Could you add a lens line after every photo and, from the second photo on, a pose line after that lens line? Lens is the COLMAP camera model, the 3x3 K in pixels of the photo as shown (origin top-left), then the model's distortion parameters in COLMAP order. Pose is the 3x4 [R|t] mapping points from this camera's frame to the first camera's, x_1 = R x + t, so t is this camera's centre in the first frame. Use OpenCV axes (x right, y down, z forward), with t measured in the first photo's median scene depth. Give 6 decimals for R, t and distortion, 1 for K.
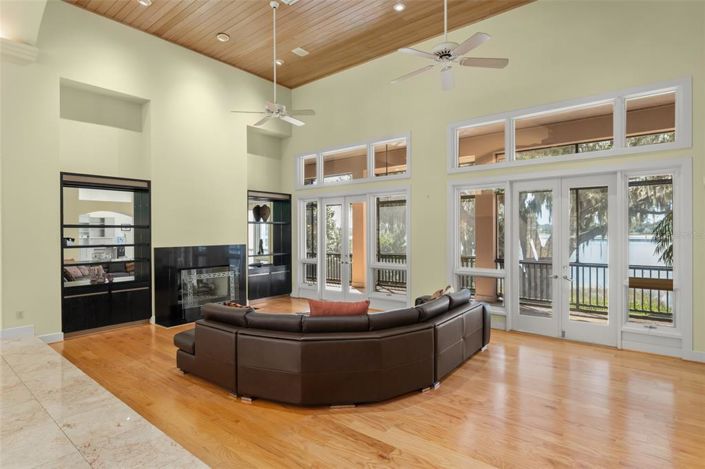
lens RADIAL K [[367.4, 0, 352.5], [0, 367.4, 234.5], [0, 0, 1]] dist [-0.000296, -0.000752]
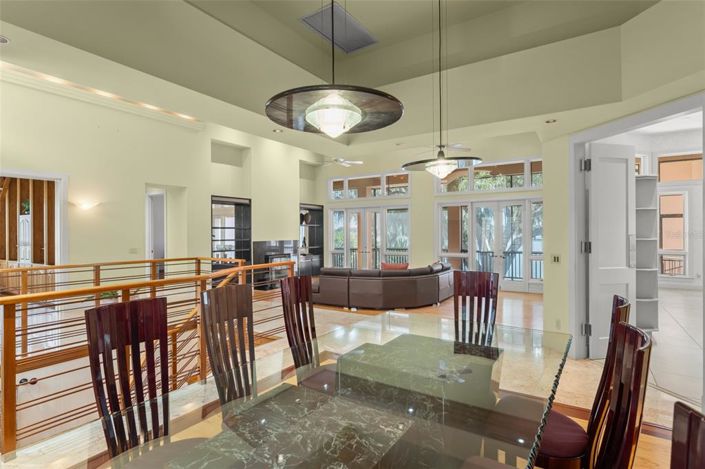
lens RADIAL K [[367.4, 0, 352.5], [0, 367.4, 234.5], [0, 0, 1]] dist [-0.000296, -0.000752]
pose [[0.994966, -0.001887, 0.100198, -0.273014], [0.002082, 0.999996, -0.001841, 0.009961], [-0.100195, 0.002040, 0.994966, -0.604167]]
